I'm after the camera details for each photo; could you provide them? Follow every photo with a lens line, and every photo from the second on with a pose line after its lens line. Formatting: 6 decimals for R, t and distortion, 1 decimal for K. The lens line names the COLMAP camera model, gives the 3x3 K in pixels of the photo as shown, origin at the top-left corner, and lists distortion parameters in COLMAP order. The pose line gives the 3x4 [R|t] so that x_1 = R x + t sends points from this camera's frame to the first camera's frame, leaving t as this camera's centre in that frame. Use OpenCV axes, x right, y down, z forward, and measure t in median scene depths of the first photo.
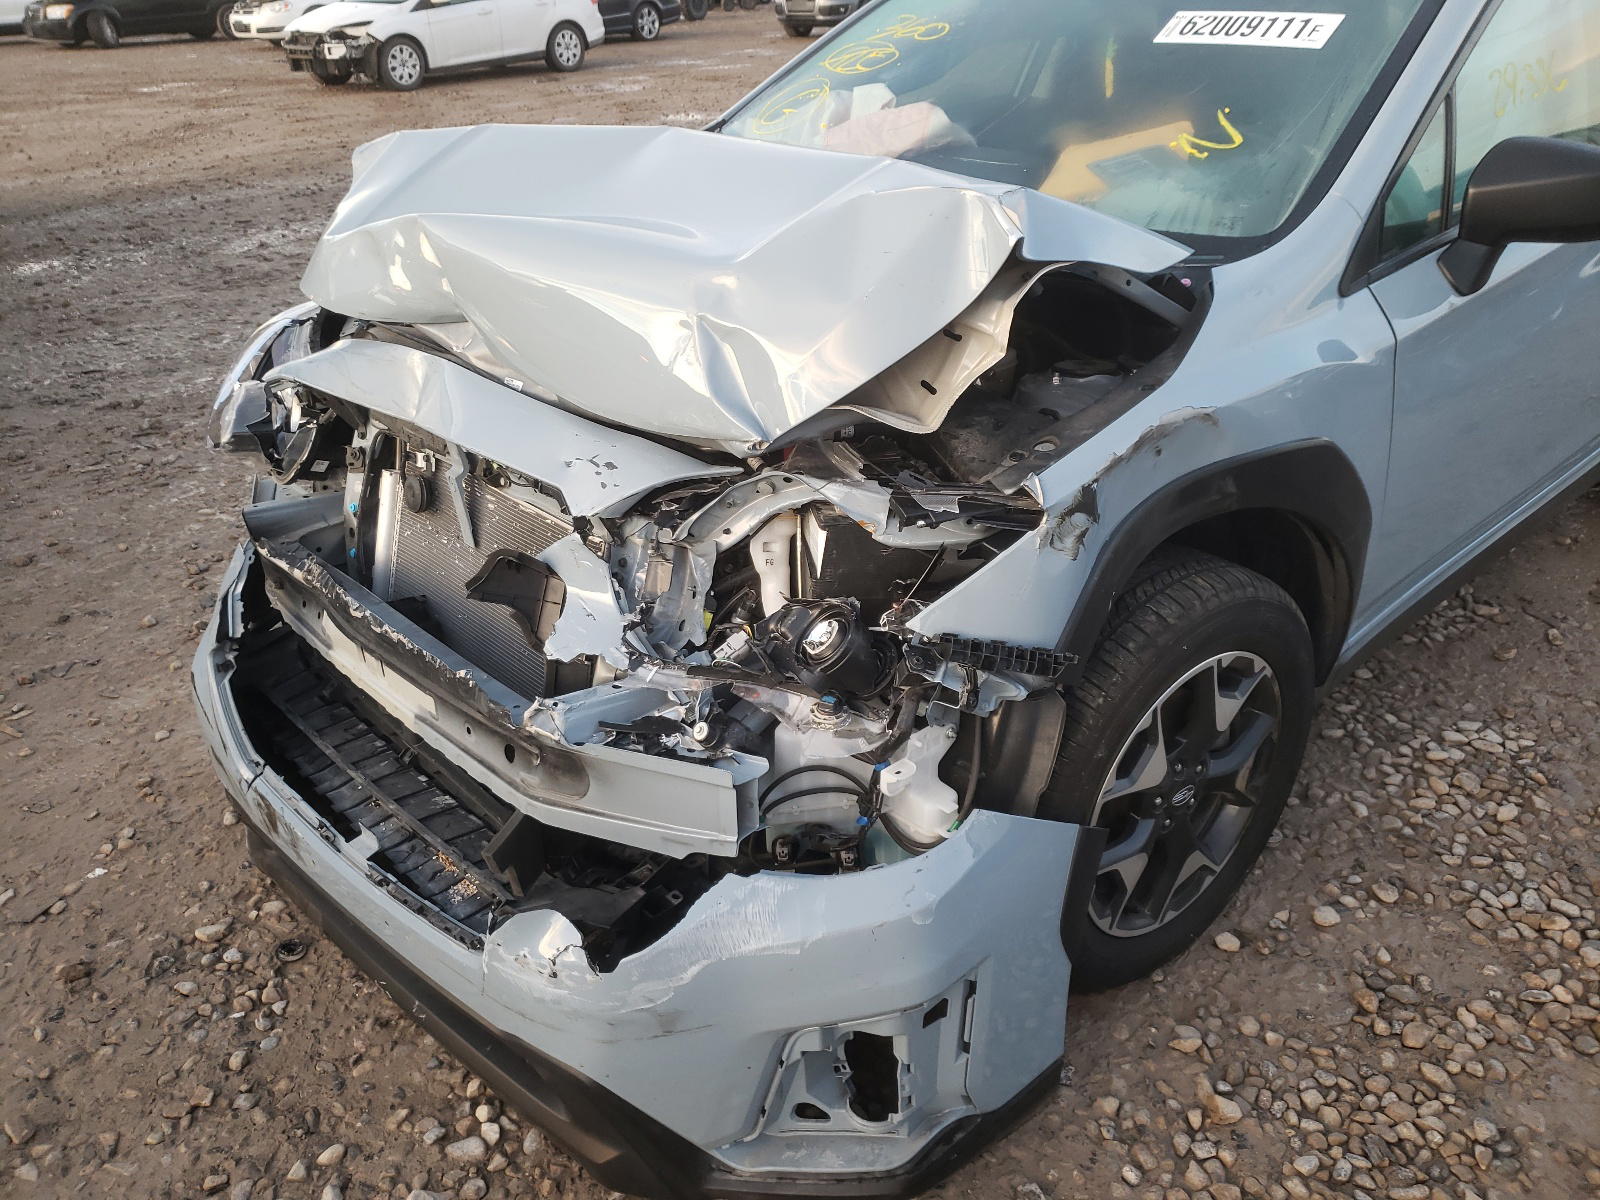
lens RADIAL K [[1299.2, 0, 800.0], [0, 1299.2, 600.0], [0, 0, 1]] dist [0.023923, 0.006448]
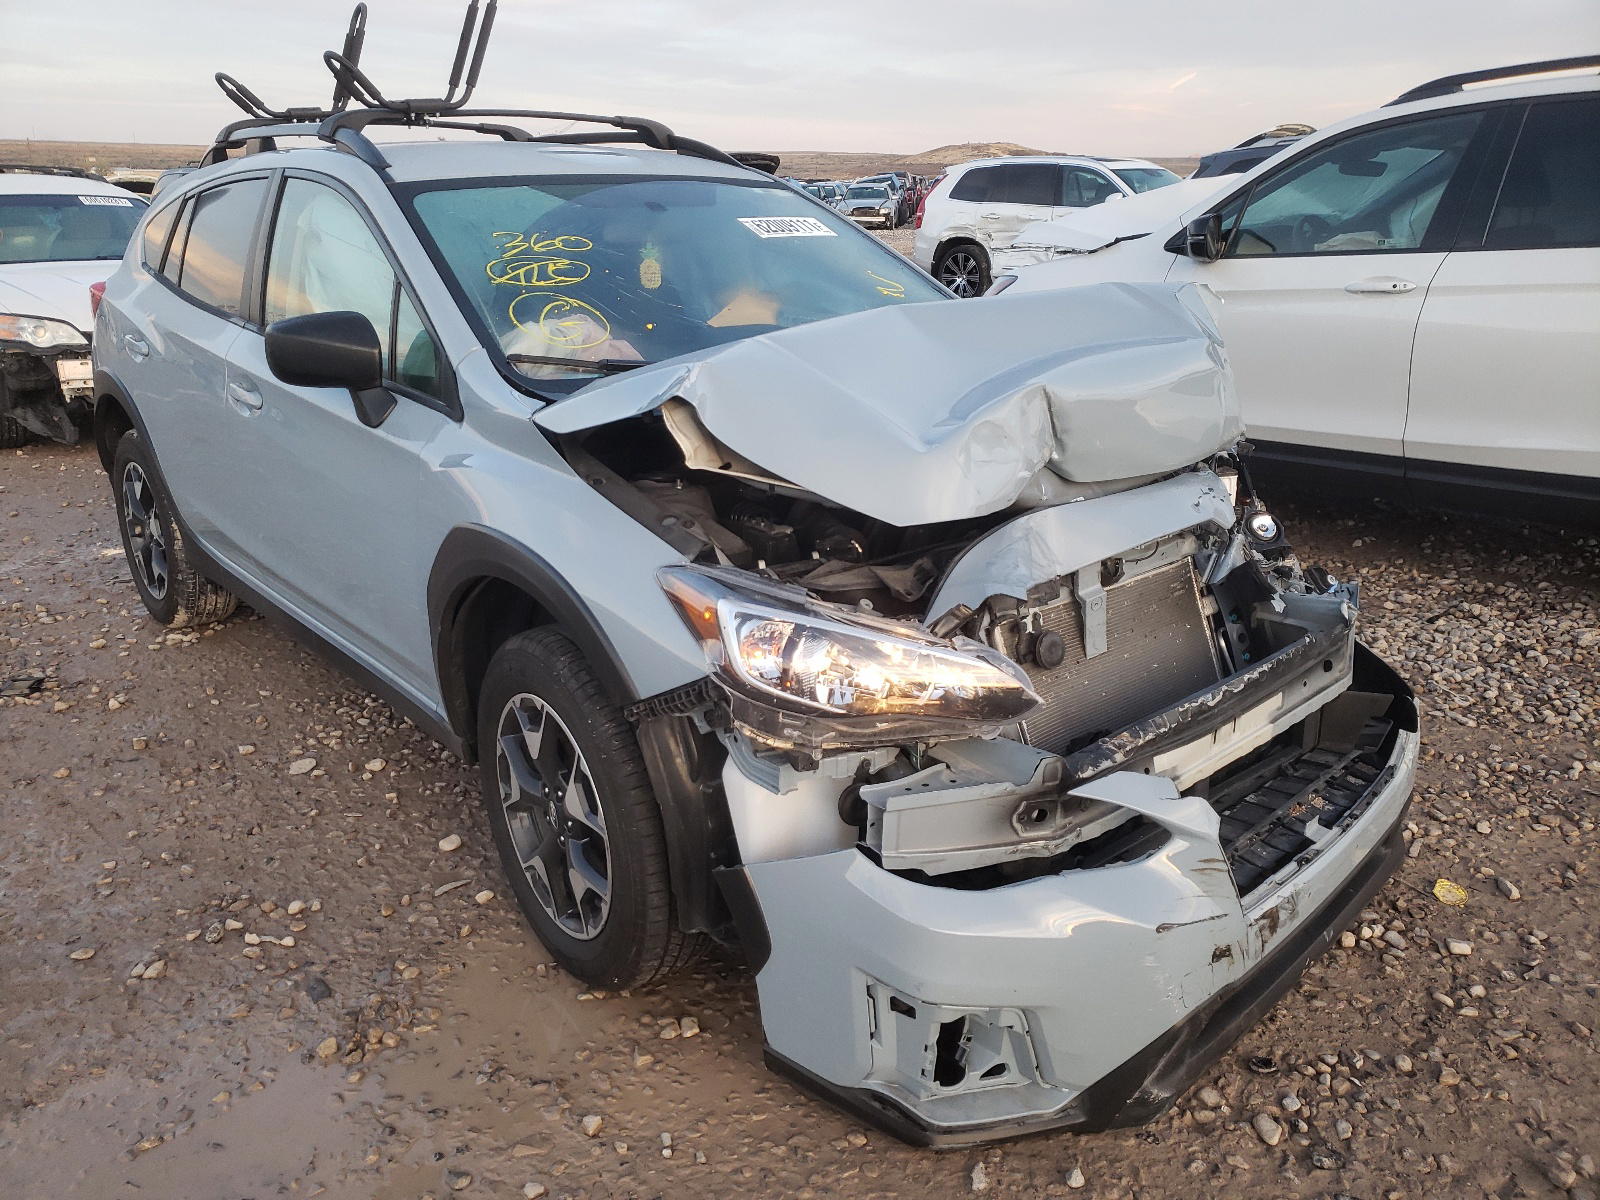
lens RADIAL K [[1280.3, 0, 800.0], [0, 1280.3, 600.0], [0, 0, 1]] dist [0.046845, 0.000122]
pose [[-0.019702, -0.287929, 0.957449, -1.390572], [0.454160, 0.850556, 0.265129, -0.528112], [-0.890702, 0.440058, 0.114008, 1.169628]]
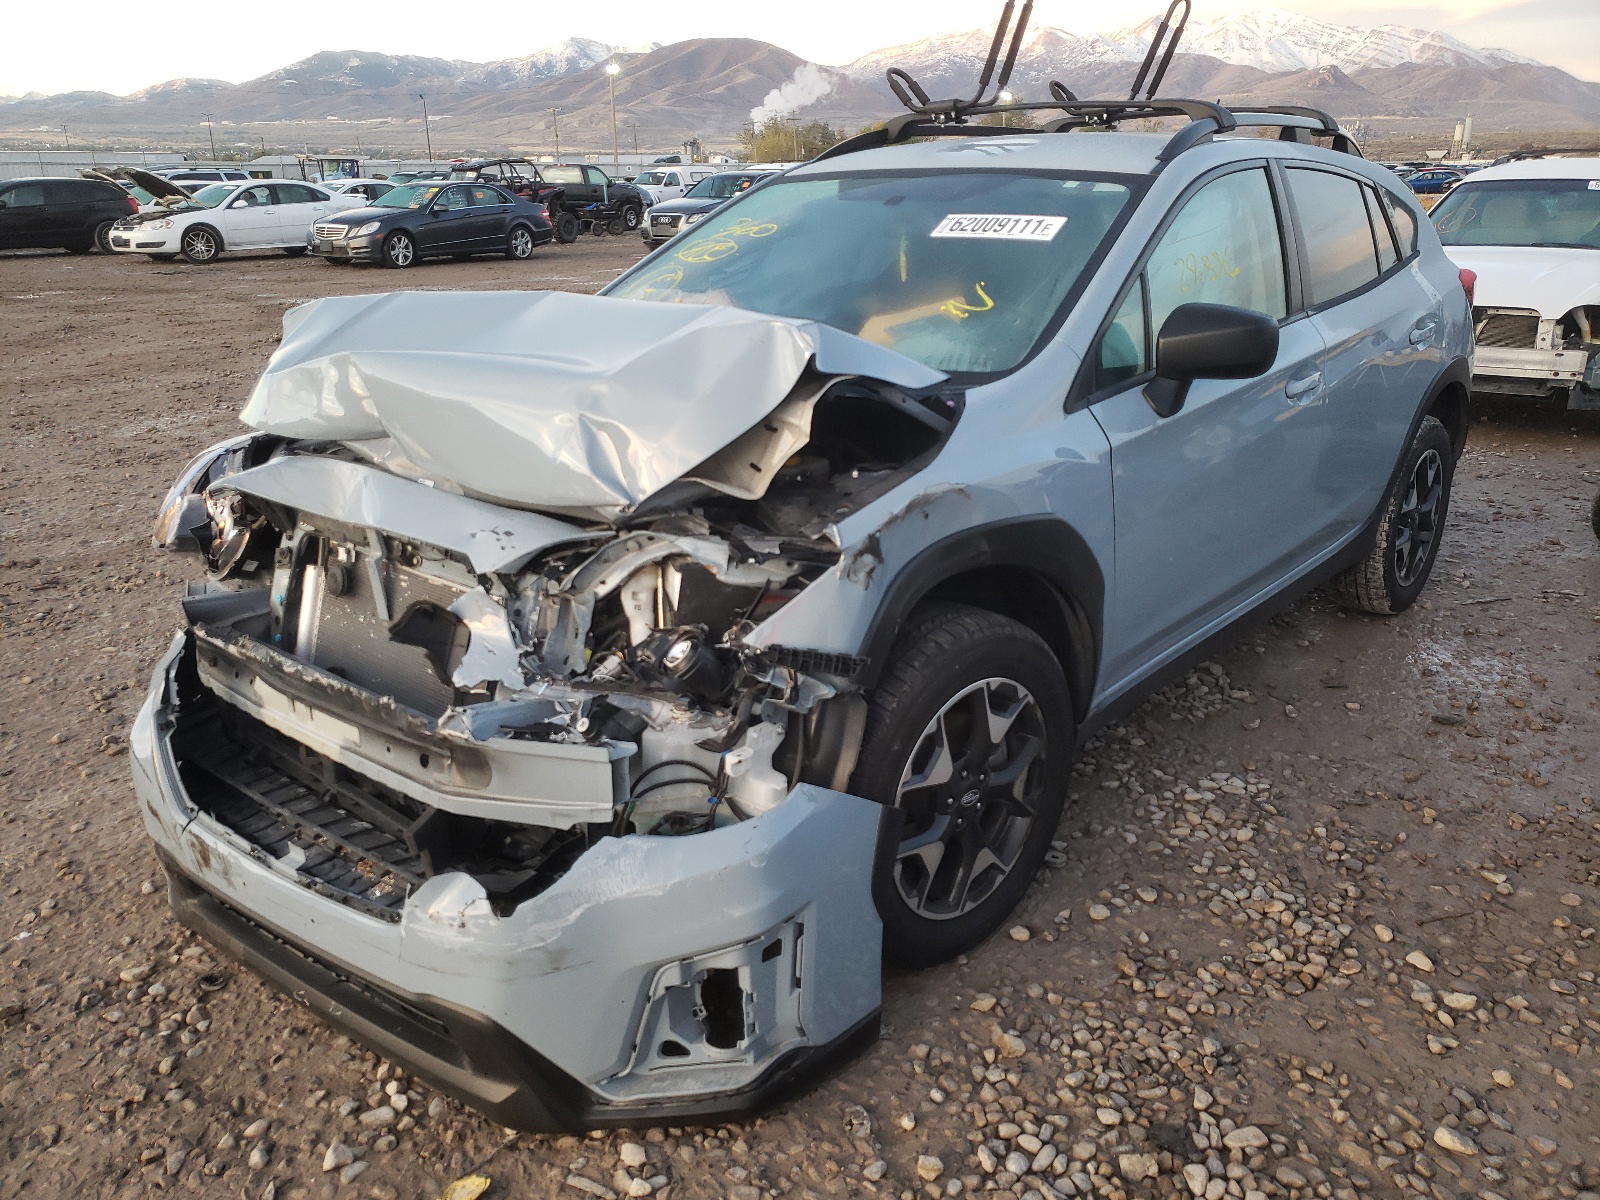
lens RADIAL K [[1280.3, 0, 800.0], [0, 1280.3, 600.0], [0, 0, 1]] dist [0.046845, 0.000122]
pose [[0.994872, -0.016415, 0.099800, 0.010477], [0.031204, 0.988422, -0.148484, 0.139429], [-0.096207, 0.150837, 0.983866, -0.227355]]
